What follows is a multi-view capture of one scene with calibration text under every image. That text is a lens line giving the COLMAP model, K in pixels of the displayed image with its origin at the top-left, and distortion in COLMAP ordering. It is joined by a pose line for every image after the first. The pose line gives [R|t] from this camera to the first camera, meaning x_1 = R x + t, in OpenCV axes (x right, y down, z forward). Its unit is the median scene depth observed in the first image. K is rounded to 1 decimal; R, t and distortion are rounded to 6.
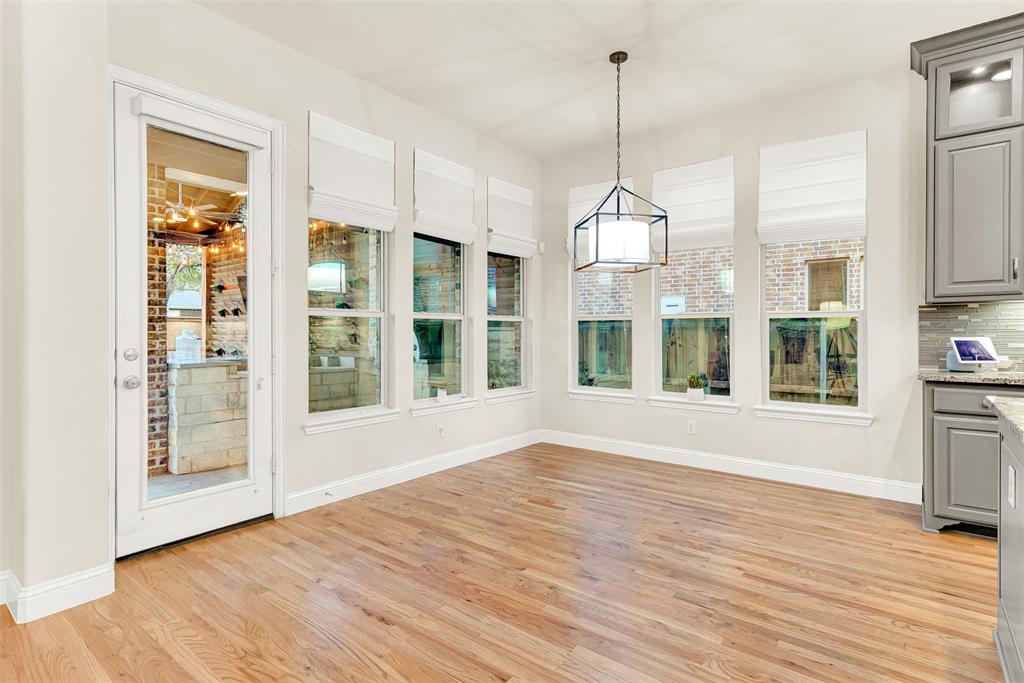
lens RADIAL K [[520.2, 0, 513.3], [0, 520.2, 328.2], [0, 0, 1]] dist [0.012755, -0.000412]
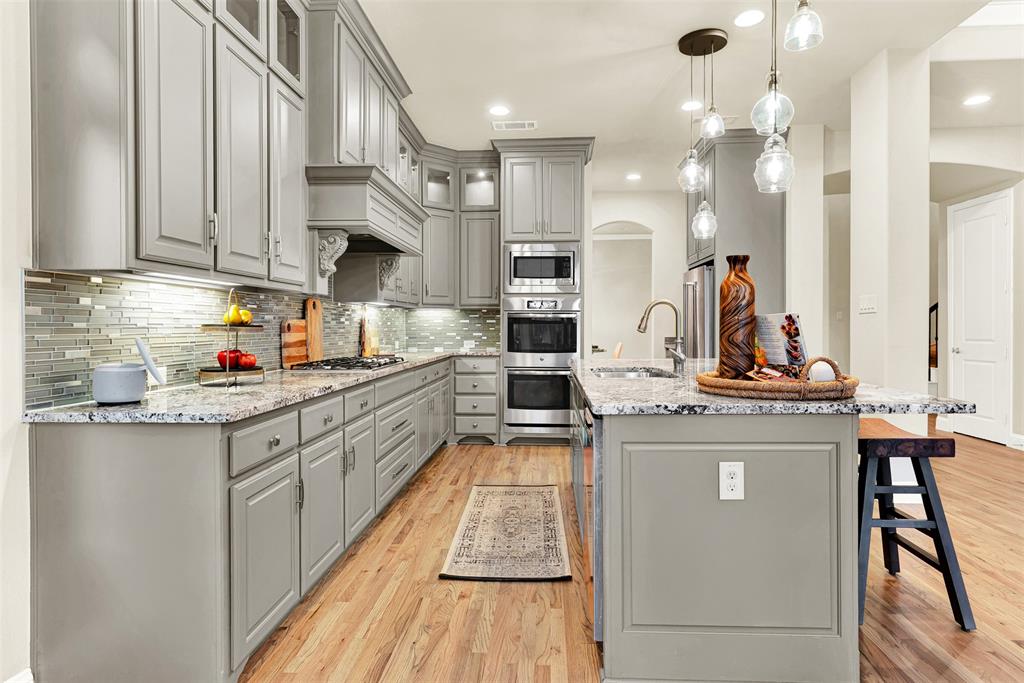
lens RADIAL K [[577.9, 0, 511.2], [0, 577.9, 327.9], [0, 0, 1]] dist [-0.000667, -0.000607]
pose [[-0.567037, -0.002313, 0.823689, 0.111021], [-0.005762, 0.999983, -0.001159, 0.003523], [-0.823672, -0.005404, -0.567040, 0.784812]]
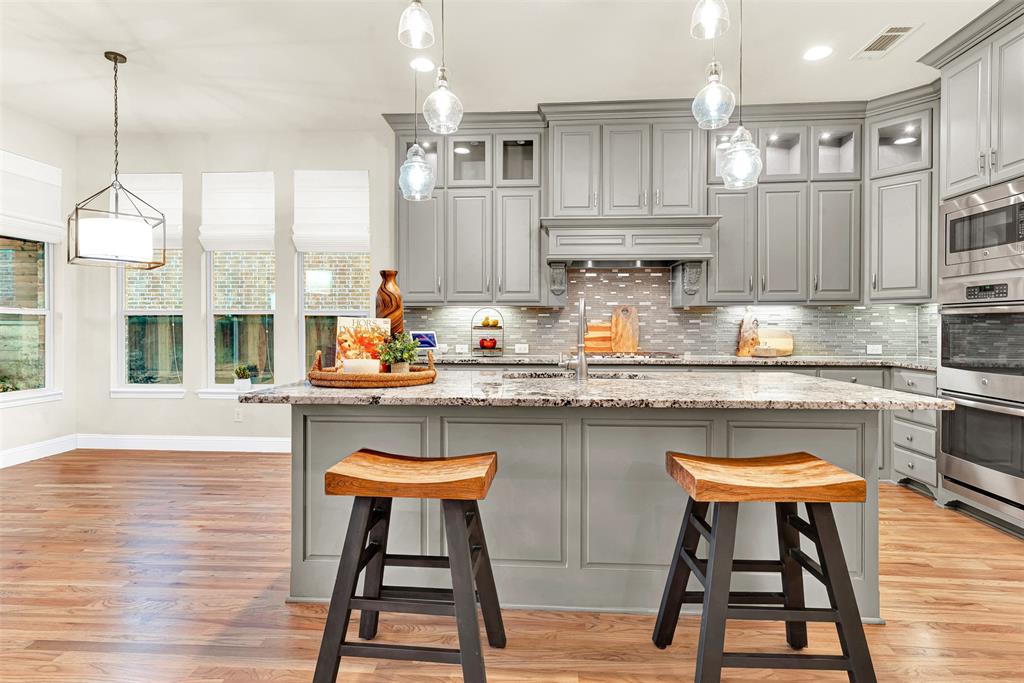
lens RADIAL K [[520.2, 0, 513.3], [0, 520.2, 328.2], [0, 0, 1]] dist [0.012755, -0.000412]
pose [[0.824397, 0.001363, 0.566010, 0.211079], [-0.006433, 0.999955, 0.006962, -0.002137], [-0.565975, -0.009380, 0.824369, -0.231447]]
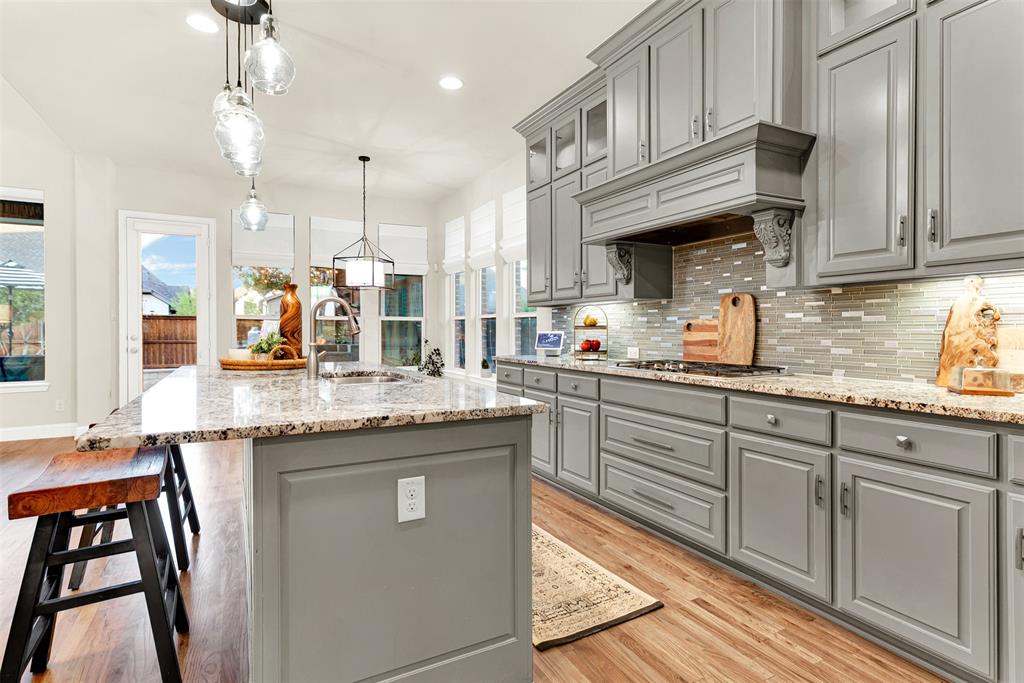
lens RADIAL K [[520.2, 0, 513.3], [0, 520.2, 328.2], [0, 0, 1]] dist [0.012755, -0.000412]
pose [[0.915619, -0.003115, -0.402034, 1.027734], [0.007240, 0.999936, 0.008743, -0.003420], [0.401981, -0.010916, 0.915583, -0.243325]]
